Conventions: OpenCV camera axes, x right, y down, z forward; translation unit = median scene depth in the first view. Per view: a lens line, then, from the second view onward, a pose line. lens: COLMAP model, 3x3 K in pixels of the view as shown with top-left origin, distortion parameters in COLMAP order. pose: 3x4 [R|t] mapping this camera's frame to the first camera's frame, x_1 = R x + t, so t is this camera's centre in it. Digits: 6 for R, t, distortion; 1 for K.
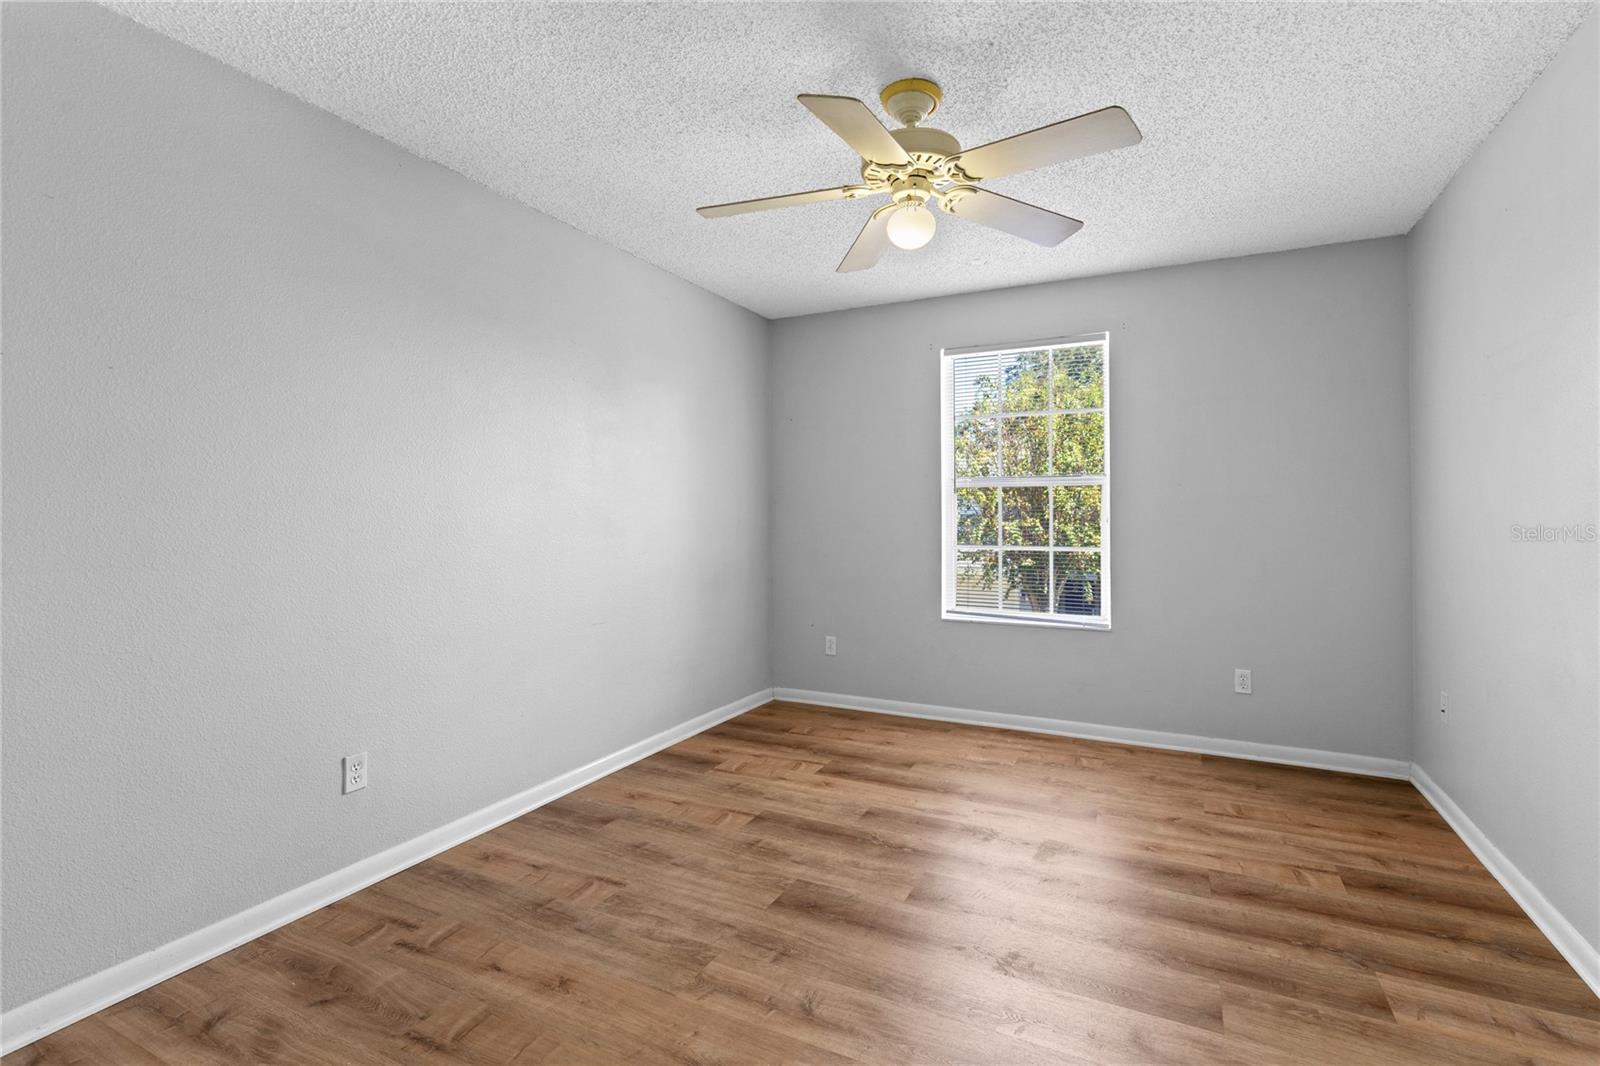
lens RADIAL K [[733.0, 0, 801.3], [0, 733.0, 535.2], [0, 0, 1]] dist [0.001465, 0.000177]
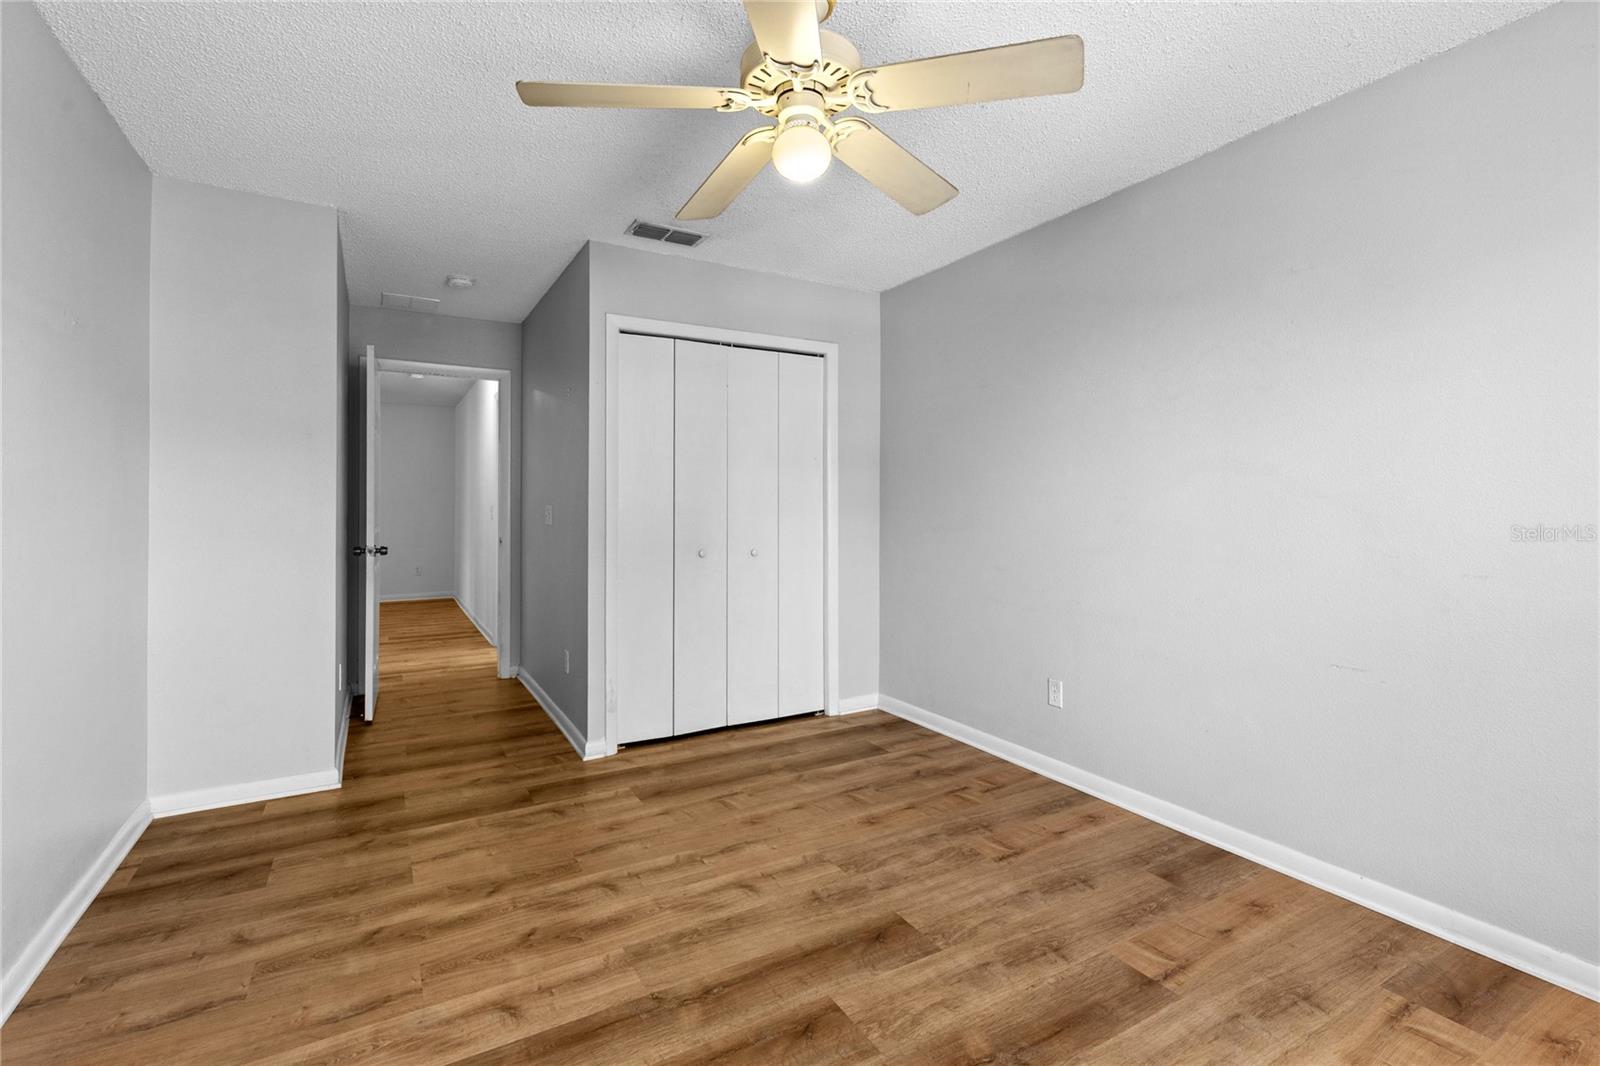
lens RADIAL K [[733.0, 0, 800.2], [0, 733.0, 516.0], [0, 0, 1]] dist [0.001465, 0.000177]
pose [[-0.541467, 0.018463, -0.840519, 0.747881], [-0.025535, 0.998936, 0.038392, -0.037016], [0.840334, 0.042251, -0.540420, 1.278804]]
